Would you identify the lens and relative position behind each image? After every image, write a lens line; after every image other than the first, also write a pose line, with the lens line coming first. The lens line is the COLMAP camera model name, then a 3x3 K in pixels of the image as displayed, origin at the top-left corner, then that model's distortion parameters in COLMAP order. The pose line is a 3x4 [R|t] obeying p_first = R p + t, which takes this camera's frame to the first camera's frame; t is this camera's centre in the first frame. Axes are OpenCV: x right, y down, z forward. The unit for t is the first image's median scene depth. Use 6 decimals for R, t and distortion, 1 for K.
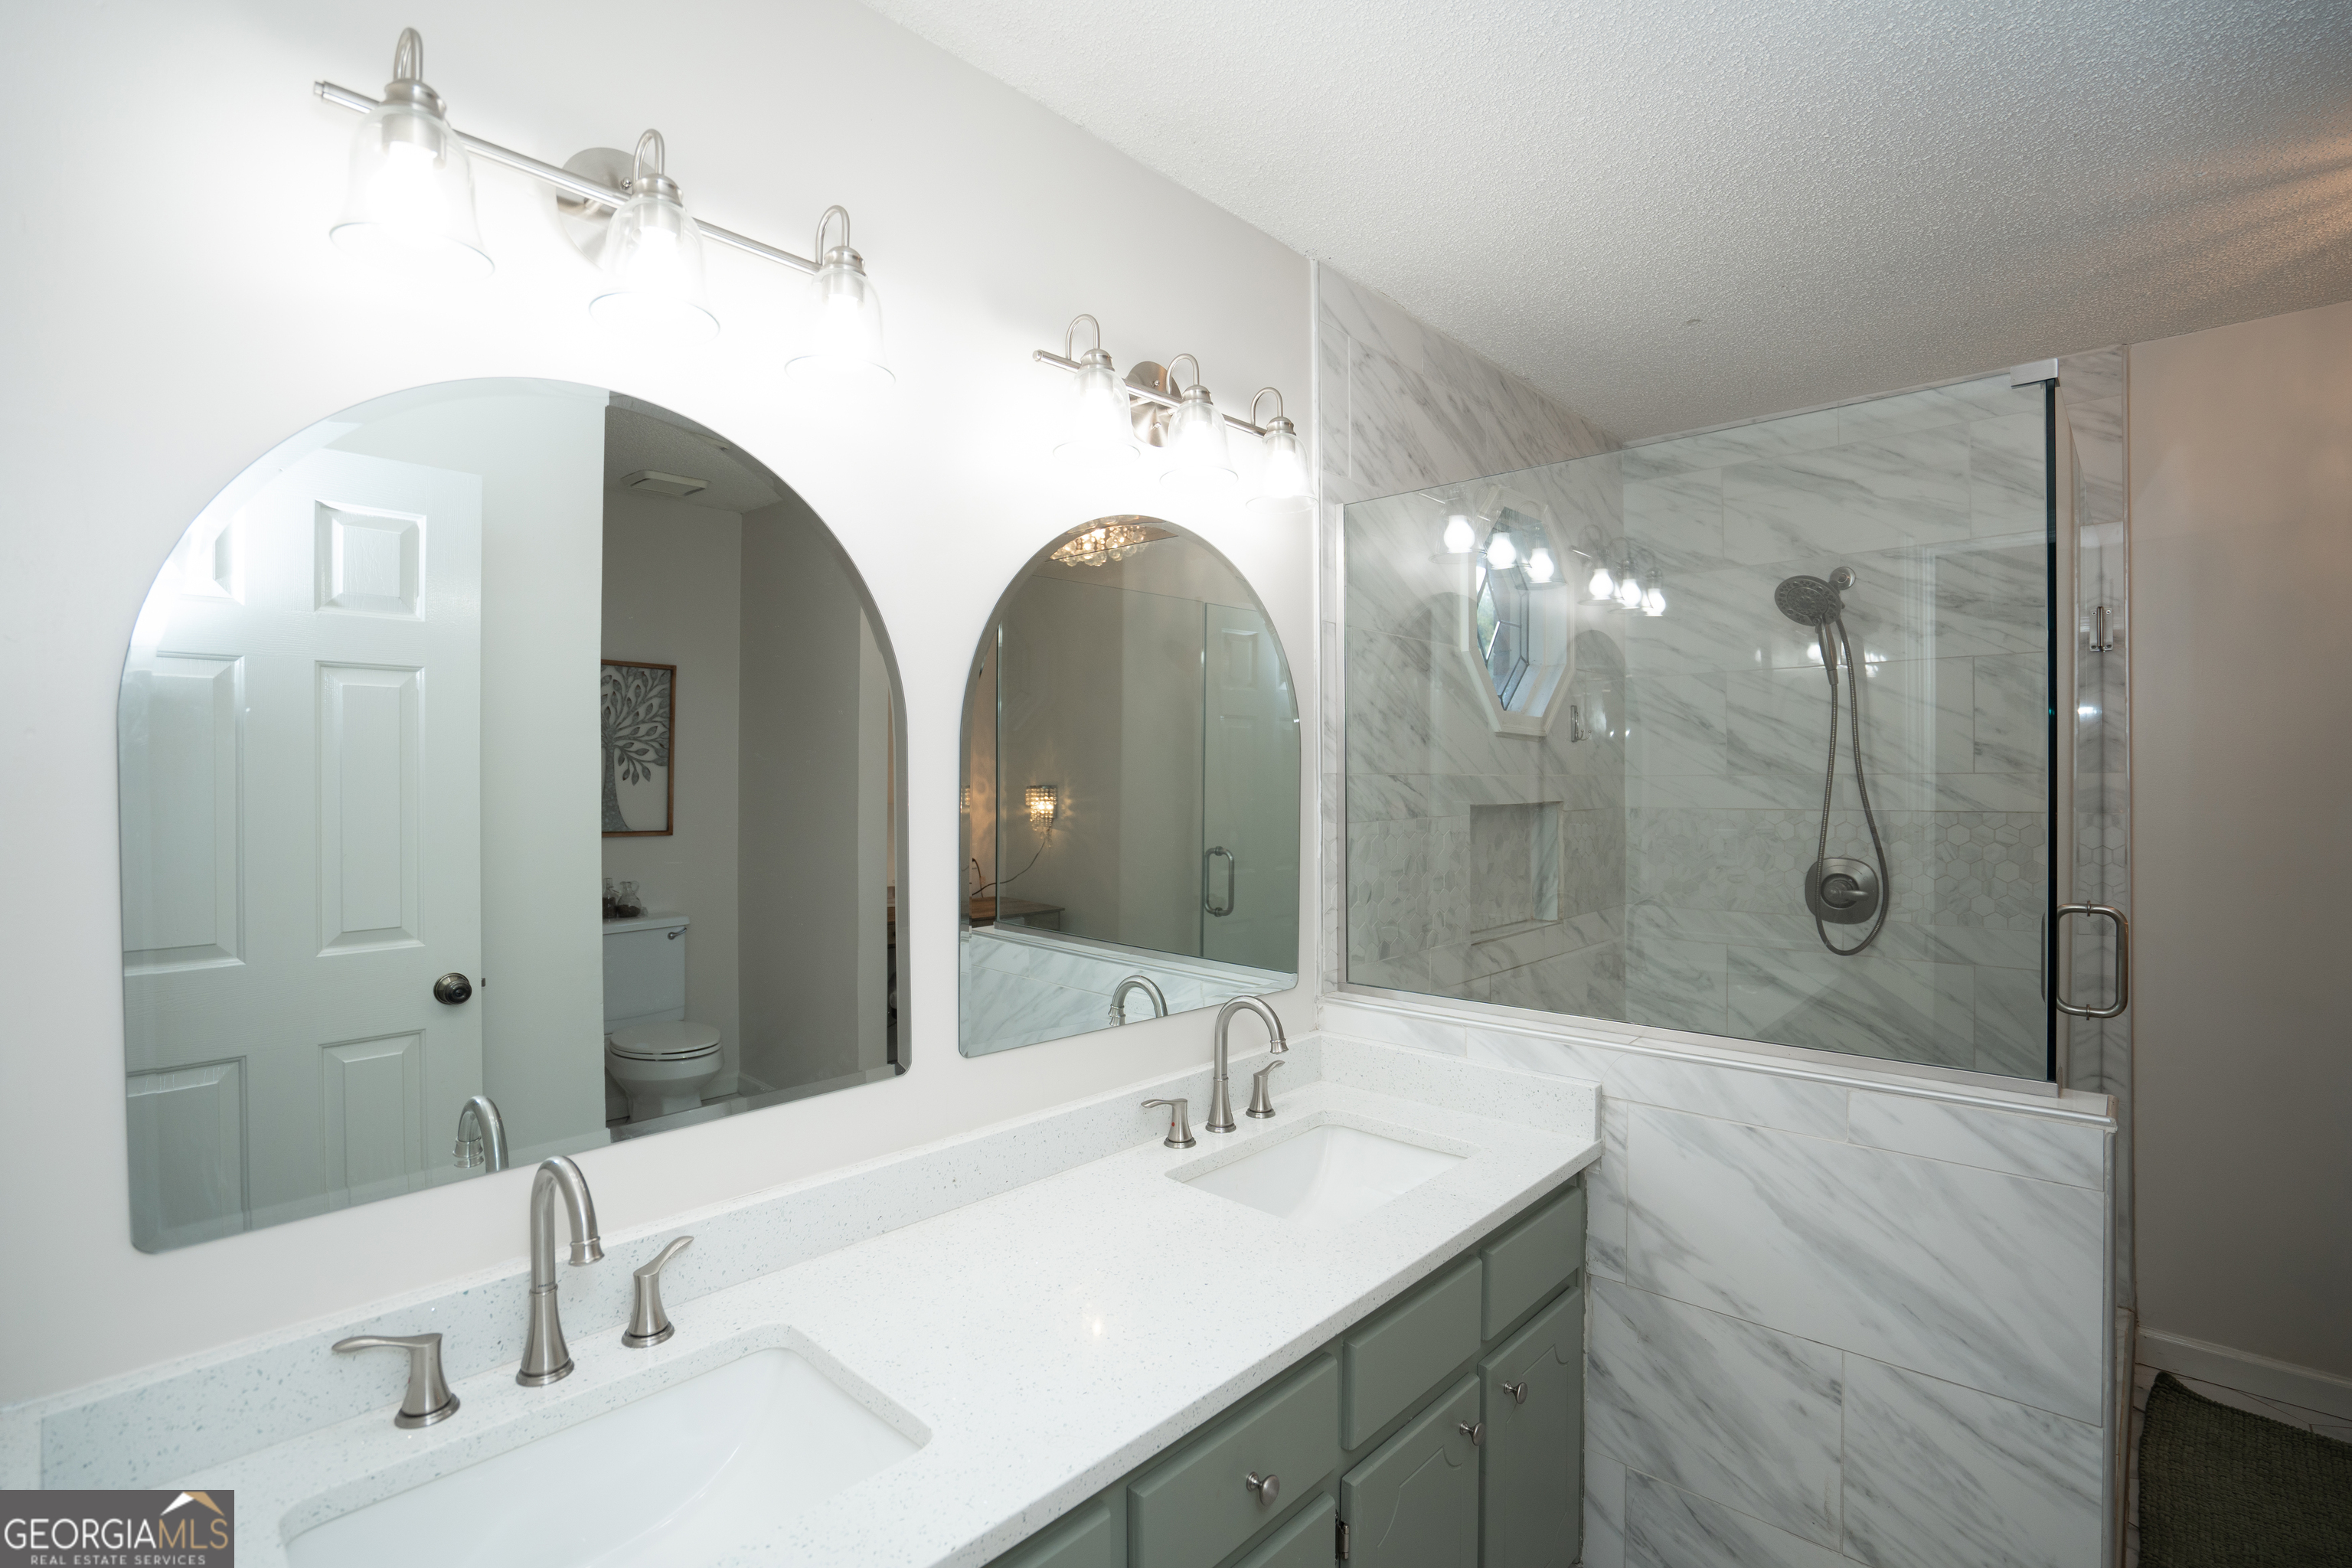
lens RADIAL K [[1042.5, 0, 1244.3], [0, 1042.5, 784.2], [0, 0, 1]] dist [-0.002298, 0.000107]
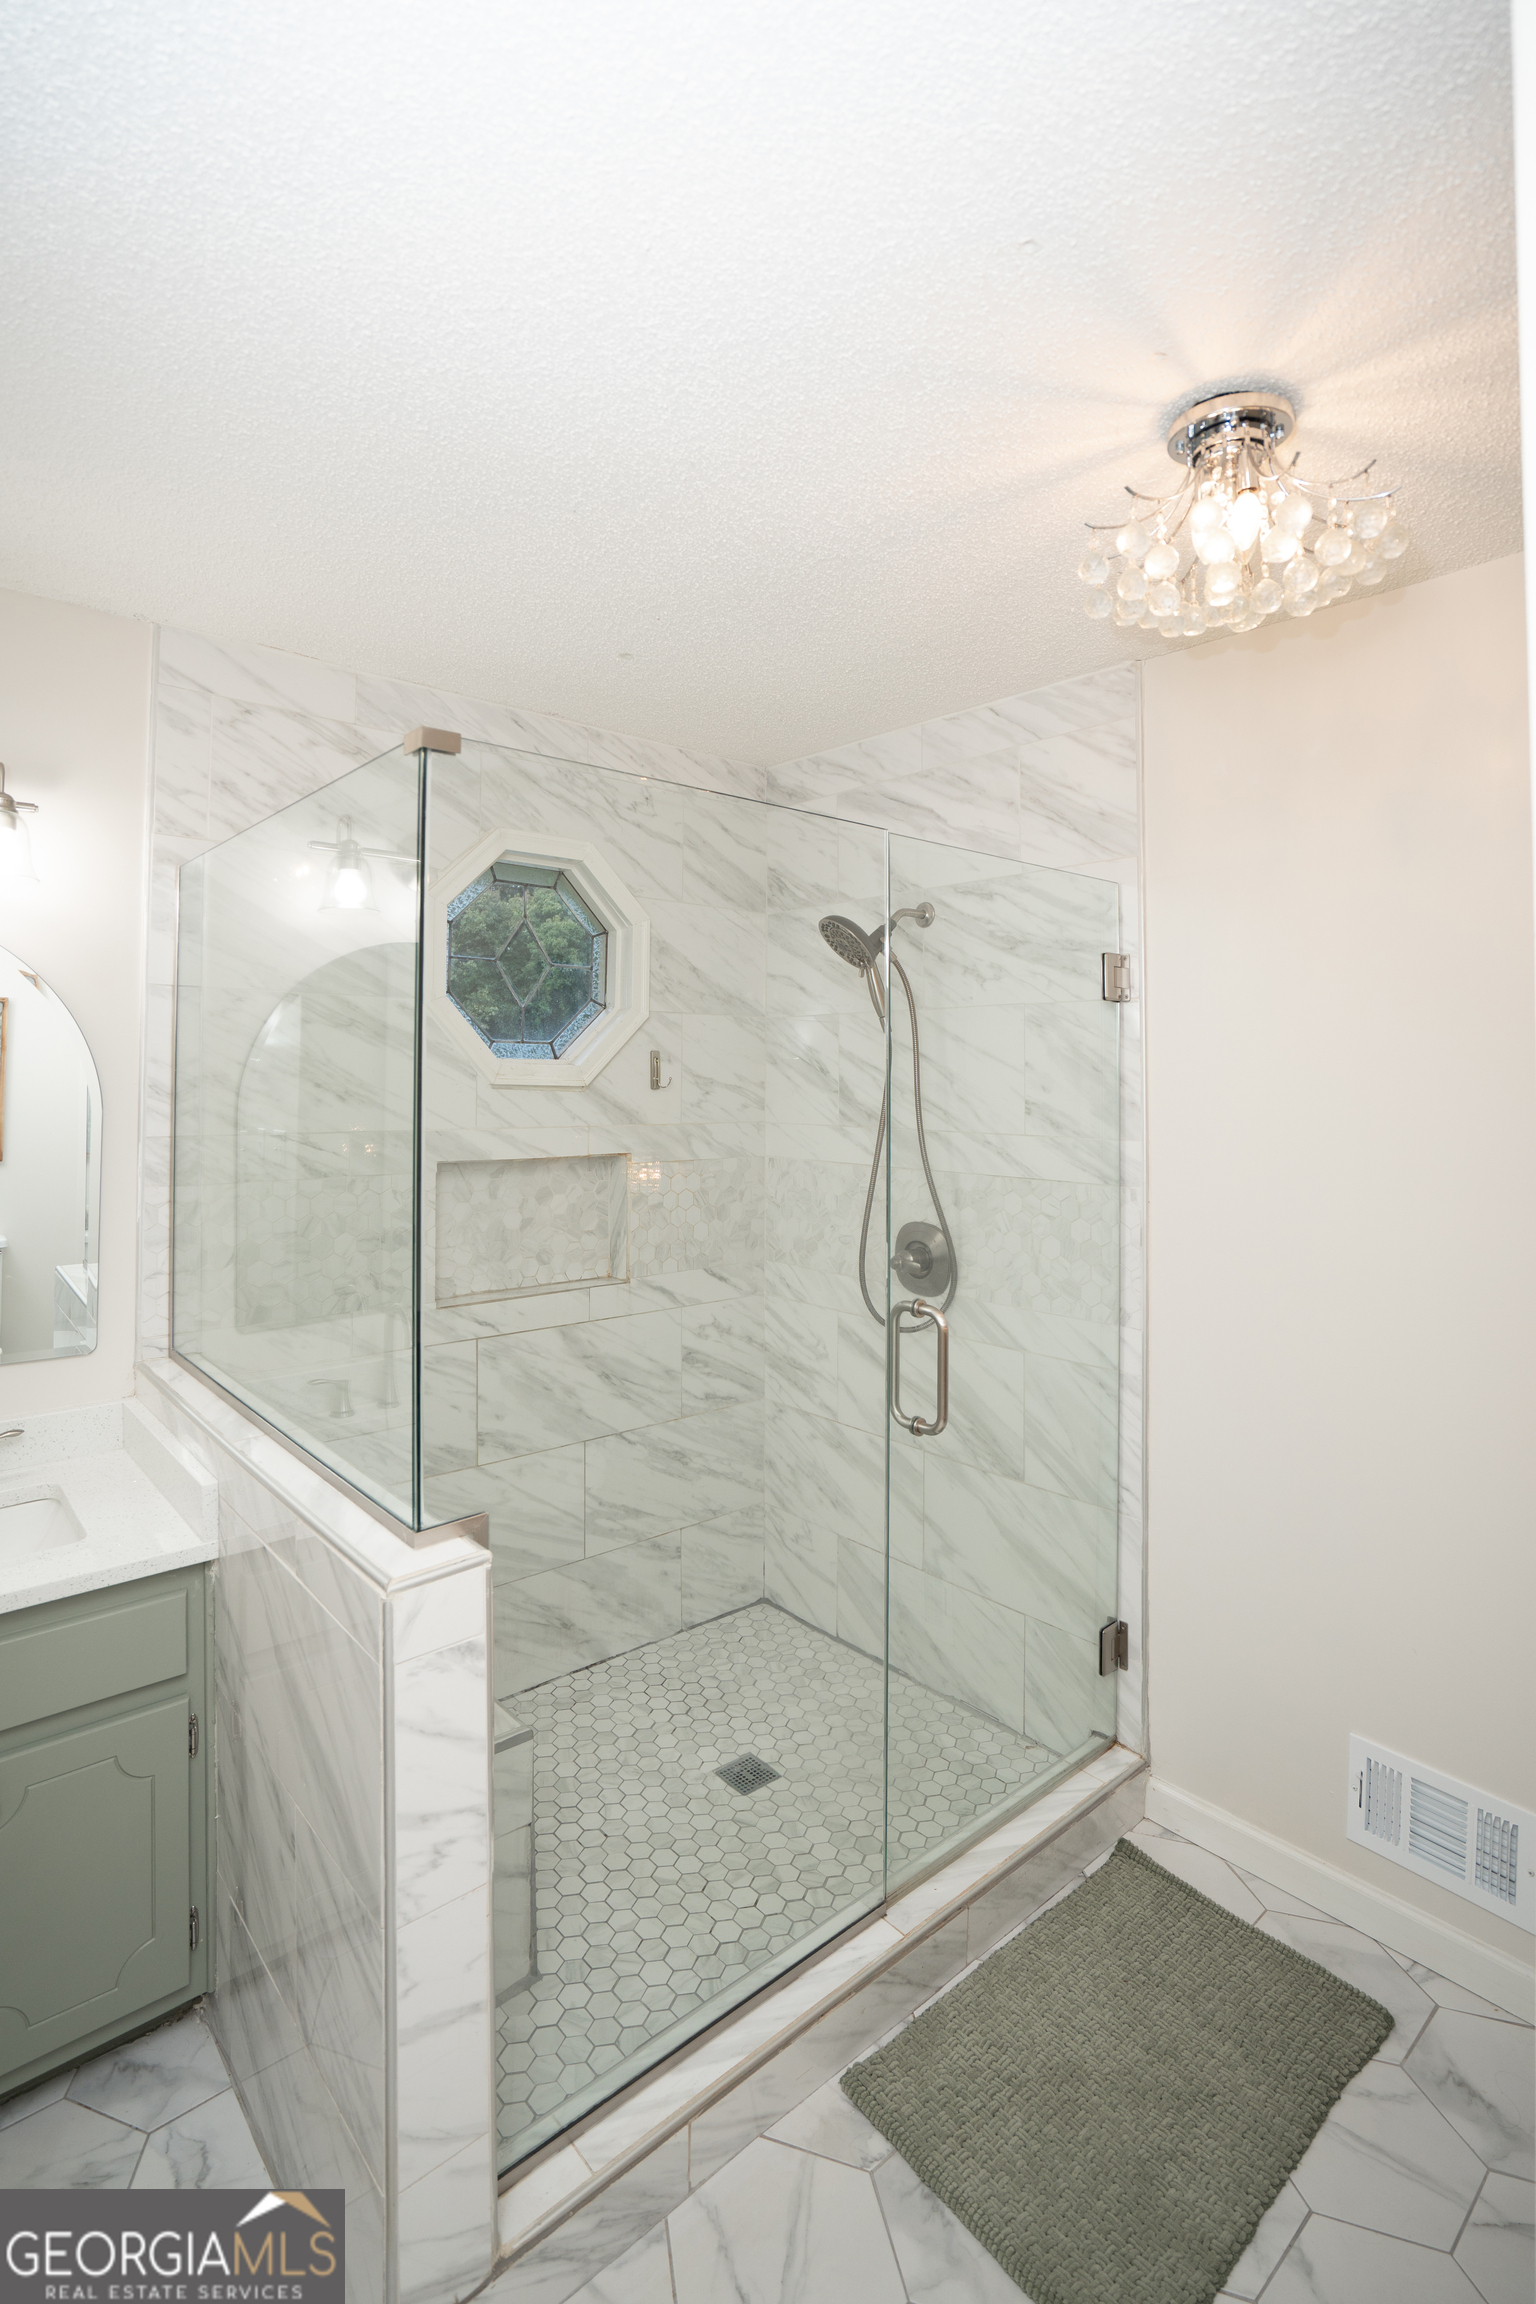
lens RADIAL K [[1060.6, 0, 791.6], [0, 1060.6, 1051.2], [0, 0, 1]] dist [-0.049721, 0.000153]
pose [[0.991275, 0.008592, -0.131526, 0.617524], [-0.012599, 0.999481, -0.029663, -0.052737], [0.131203, 0.031061, 0.990869, 0.074988]]
